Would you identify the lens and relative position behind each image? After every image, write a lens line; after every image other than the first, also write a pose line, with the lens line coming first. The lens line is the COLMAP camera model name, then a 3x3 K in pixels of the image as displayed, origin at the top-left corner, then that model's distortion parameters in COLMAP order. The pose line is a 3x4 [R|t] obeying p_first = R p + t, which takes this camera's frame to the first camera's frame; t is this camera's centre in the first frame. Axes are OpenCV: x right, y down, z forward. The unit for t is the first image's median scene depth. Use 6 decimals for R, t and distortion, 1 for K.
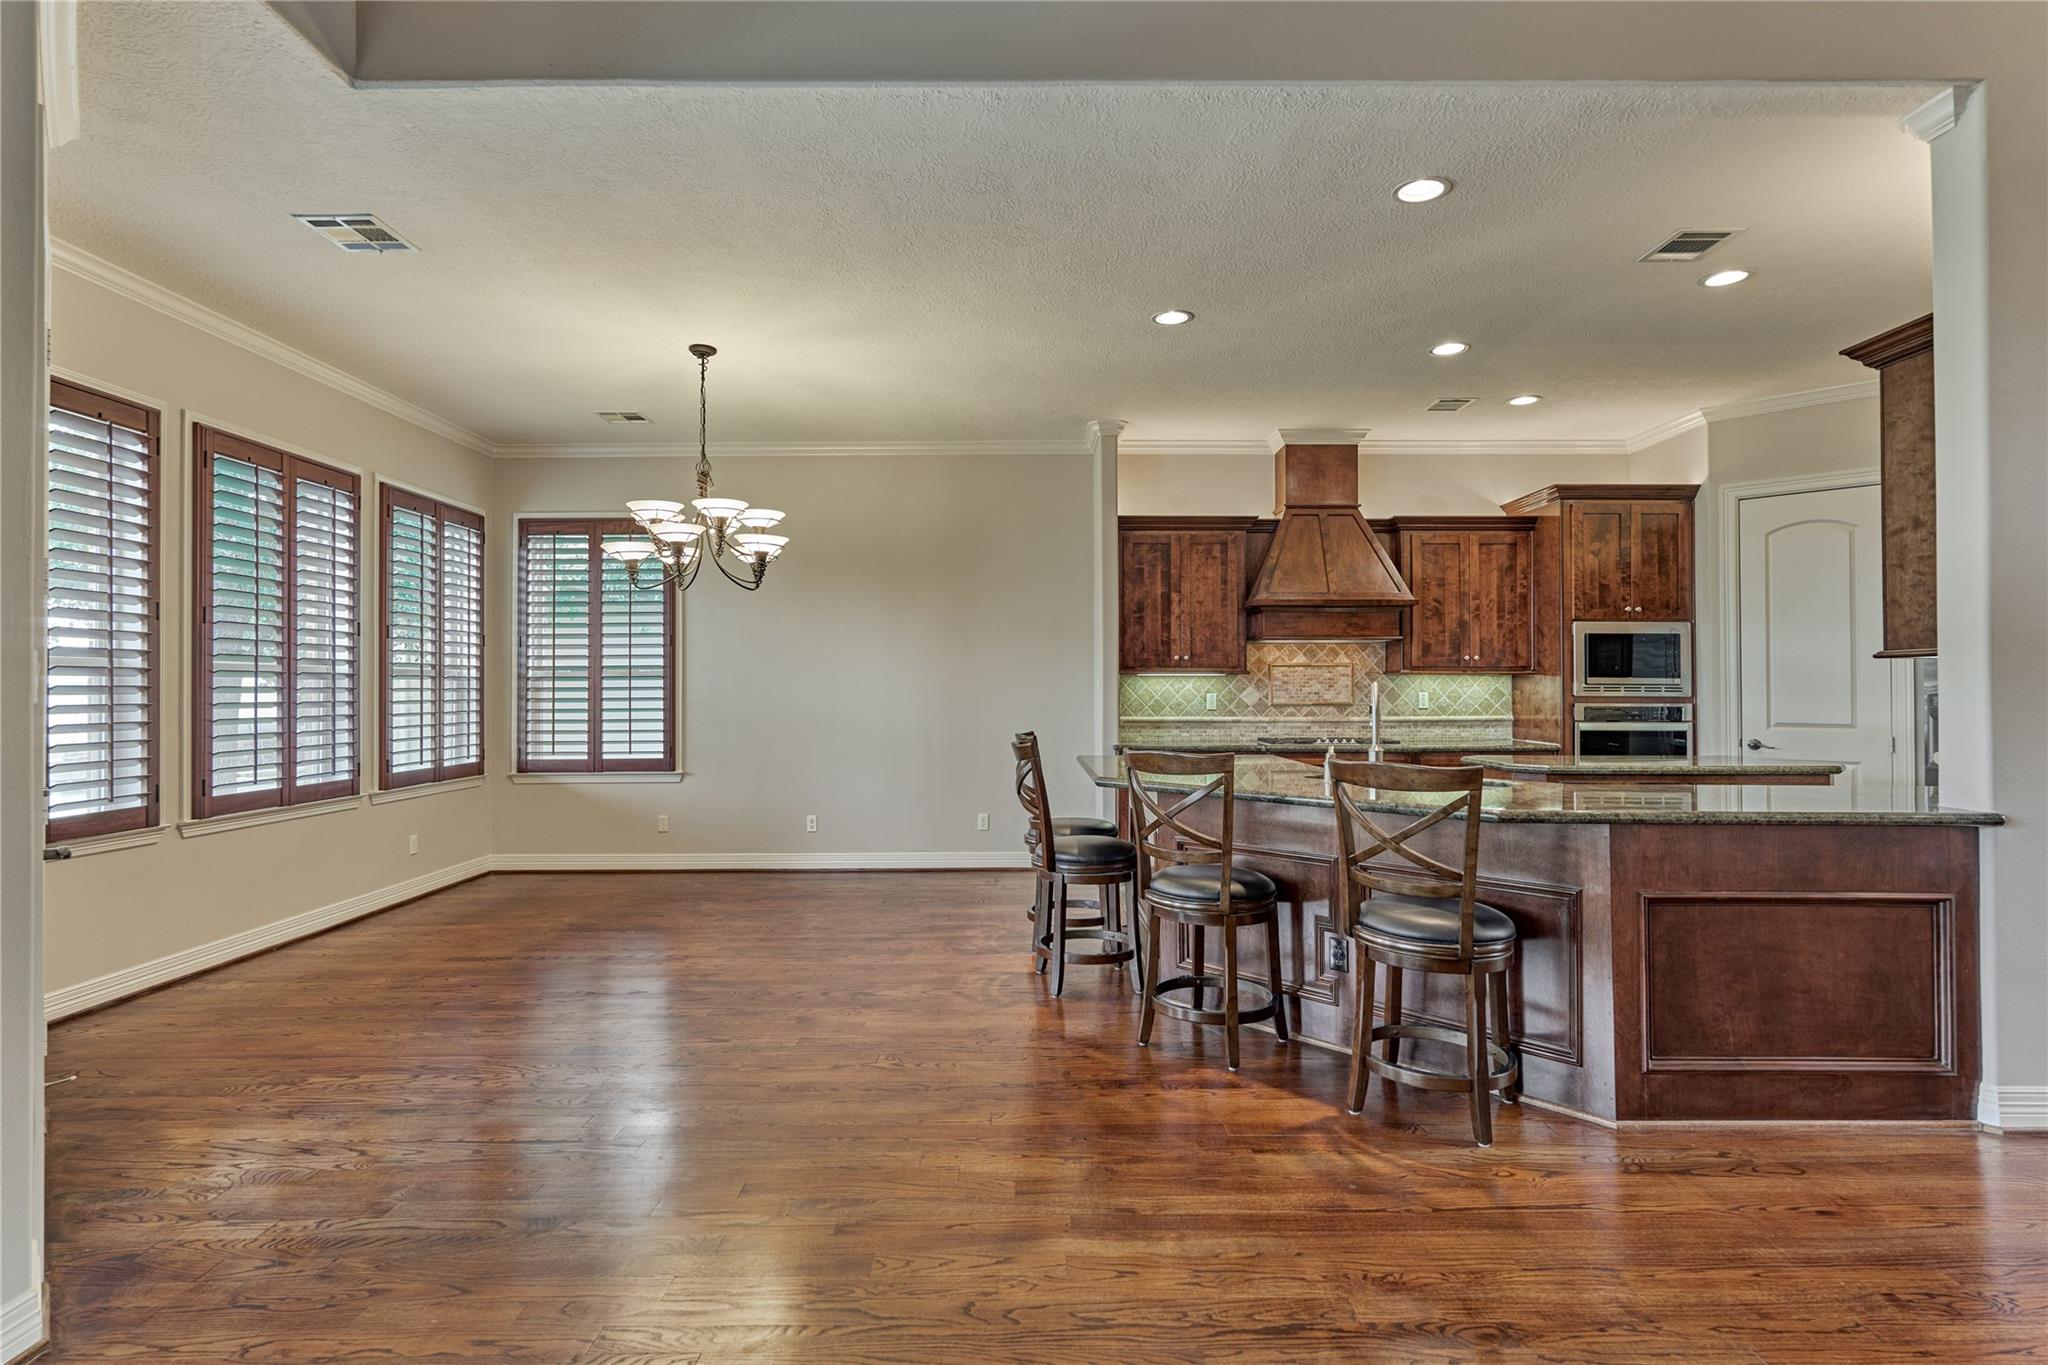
lens RADIAL K [[988.1, 0, 1024.0], [0, 988.1, 676.4], [0, 0, 1]] dist [-0.003357, -0.000167]
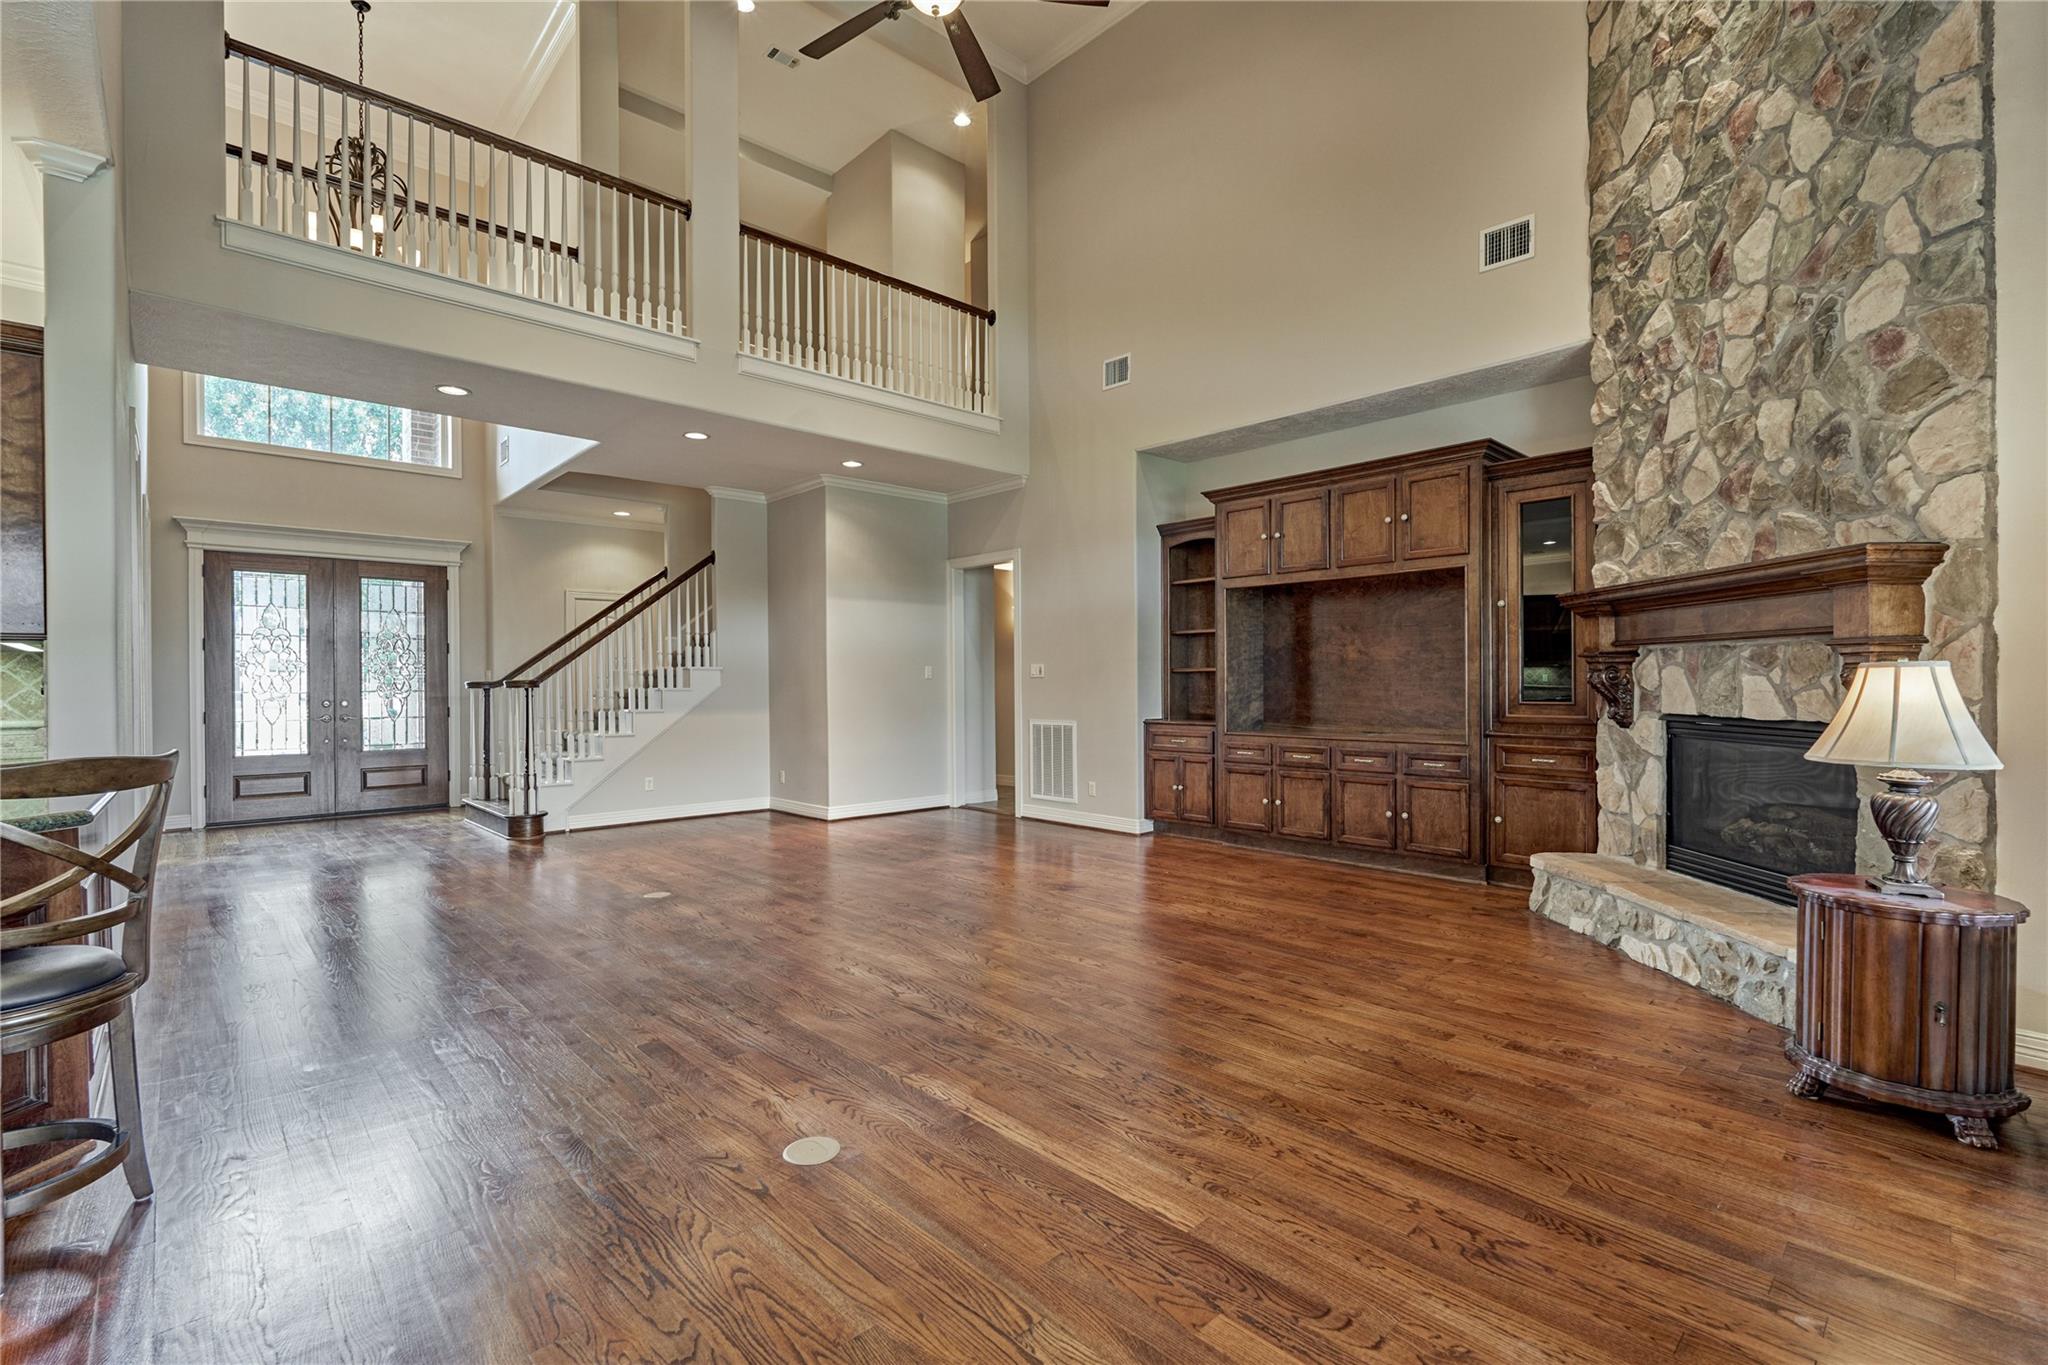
lens RADIAL K [[907.7, 0, 1027.4], [0, 907.7, 686.4], [0, 0, 1]] dist [-0.001994, -0.000897]
pose [[-0.682856, 0.002868, 0.730548, -0.260218], [-0.001922, 0.999982, -0.005723, 0.015723], [-0.730551, -0.005312, -0.682838, 0.408691]]
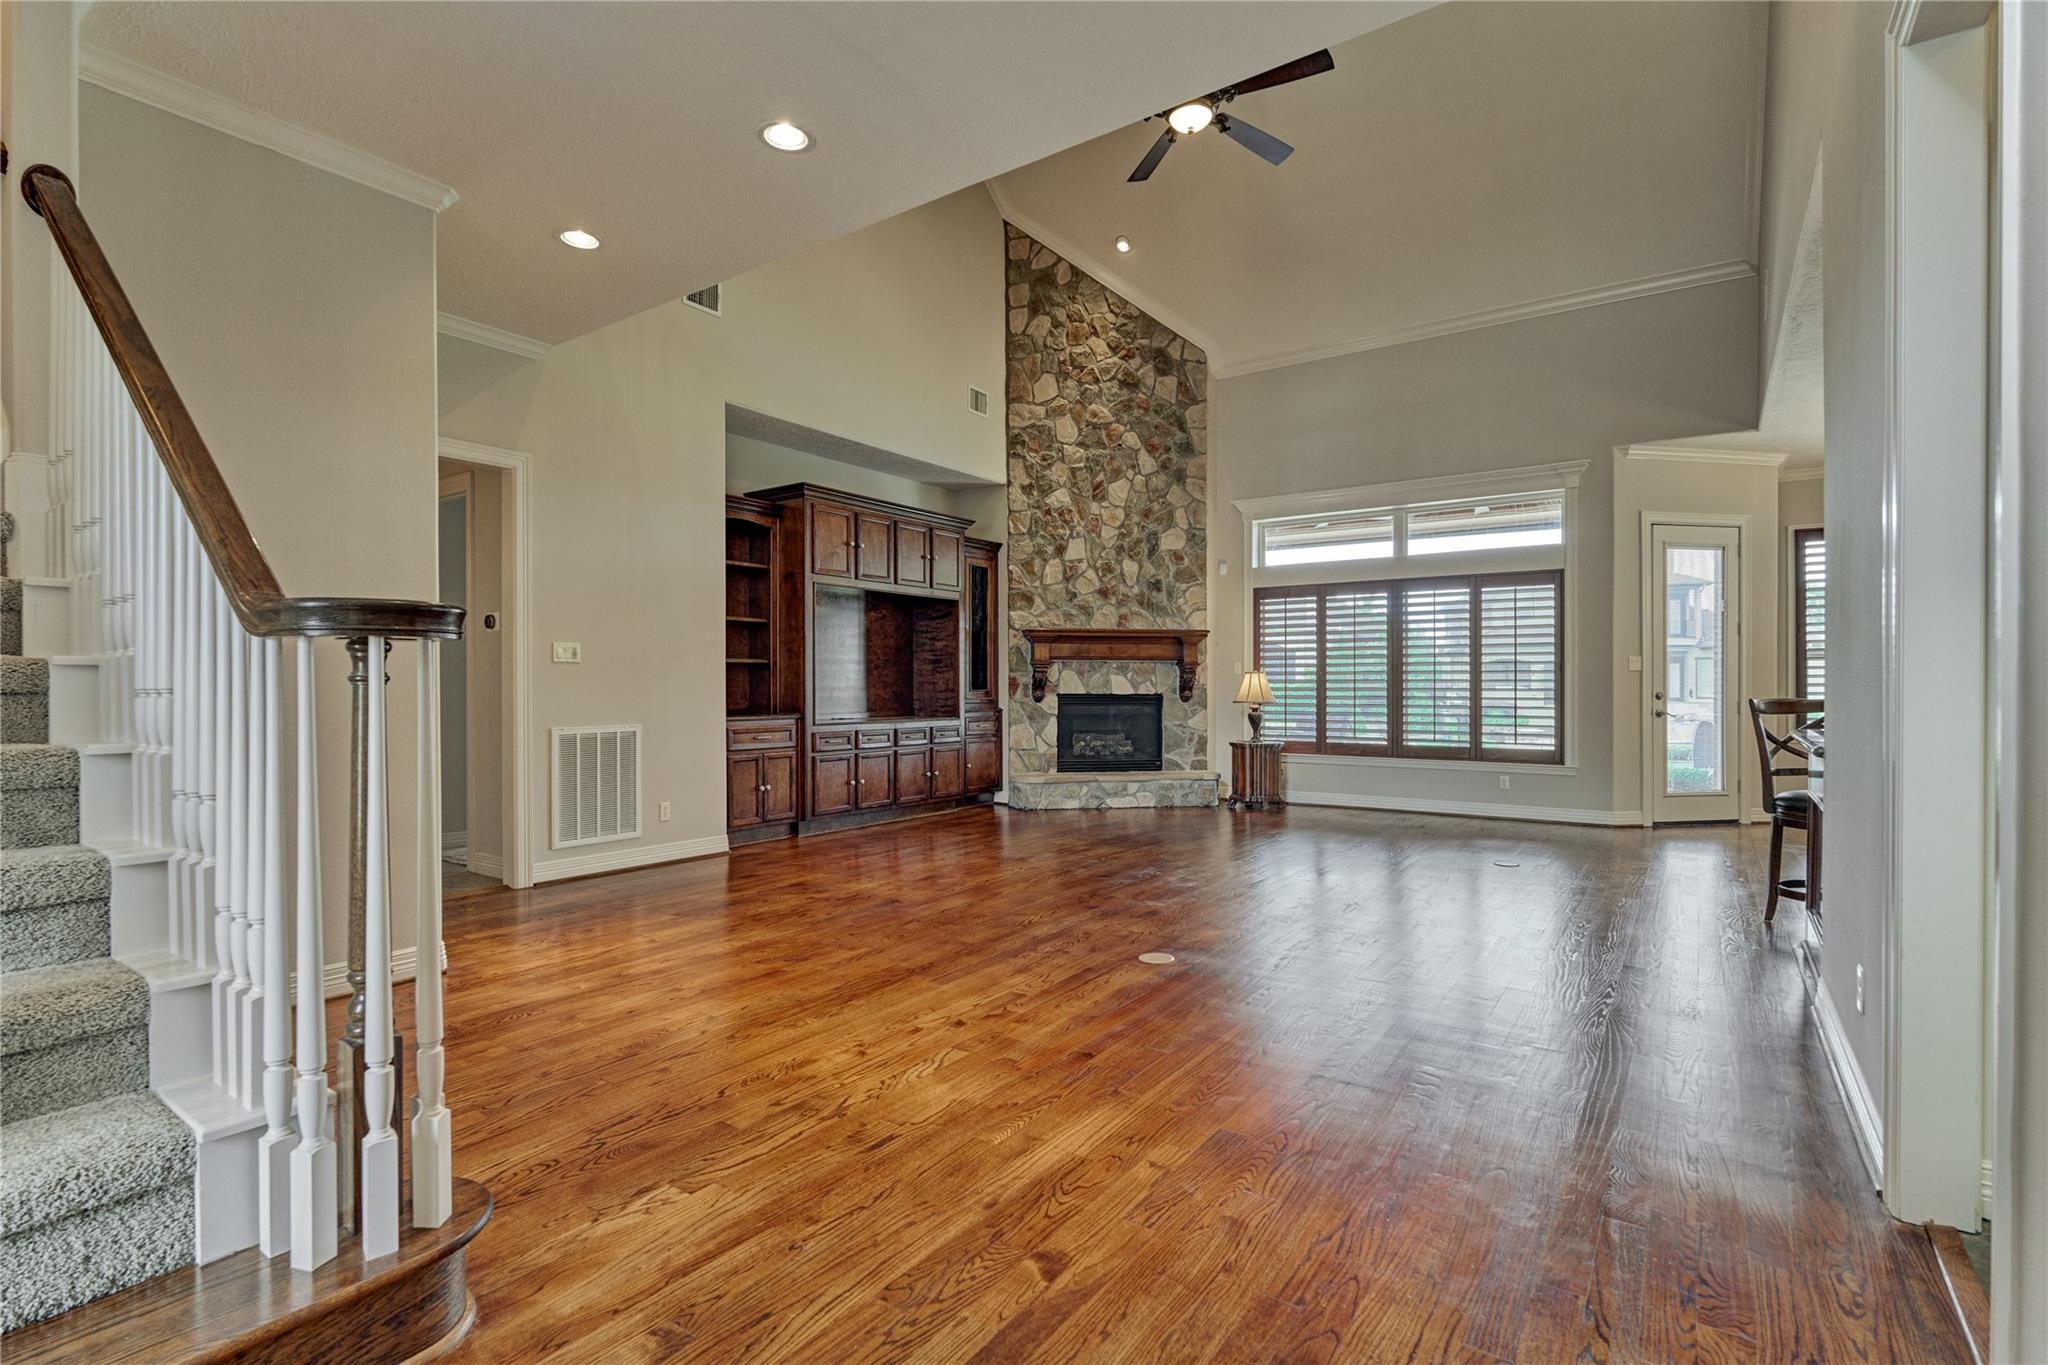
lens RADIAL K [[962.3, 0, 1028.1], [0, 962.3, 686.3], [0, 0, 1]] dist [-0.003313, -0.000214]
pose [[-0.577635, 0.002306, -0.816292, 1.076150], [0.010823, 0.999930, -0.004834, 0.026034], [0.816223, -0.011627, -0.577620, 0.387693]]
